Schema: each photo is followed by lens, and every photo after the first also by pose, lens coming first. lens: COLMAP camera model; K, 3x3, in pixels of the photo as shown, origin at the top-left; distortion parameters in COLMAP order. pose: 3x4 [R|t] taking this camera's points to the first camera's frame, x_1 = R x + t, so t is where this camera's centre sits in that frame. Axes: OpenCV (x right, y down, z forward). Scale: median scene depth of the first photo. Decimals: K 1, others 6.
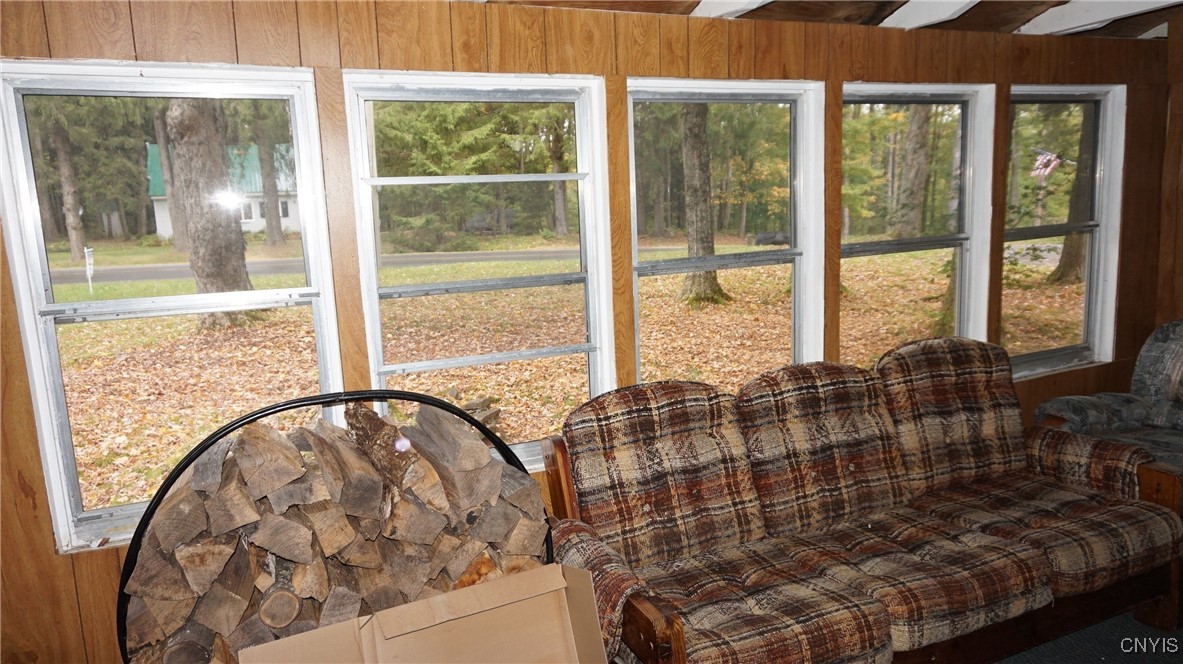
lens RADIAL K [[797.6, 0, 589.7], [0, 797.6, 332.5], [0, 0, 1]] dist [-0.049362, 0.046635]
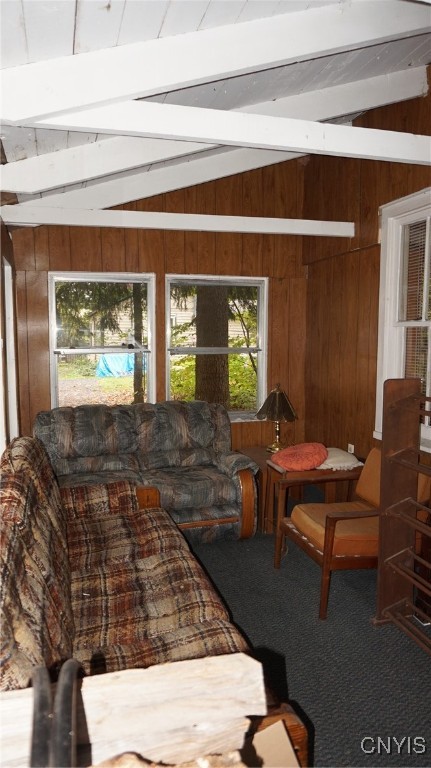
lens RADIAL K [[517.8, 0, 215.5], [0, 517.8, 384.0], [0, 0, 1]] dist [-0.049362, 0.046635]
pose [[0.138250, -0.066115, 0.988188, -0.399720], [0.161995, 0.985841, 0.043294, -0.084952], [-0.977059, 0.154096, 0.147003, 0.645108]]
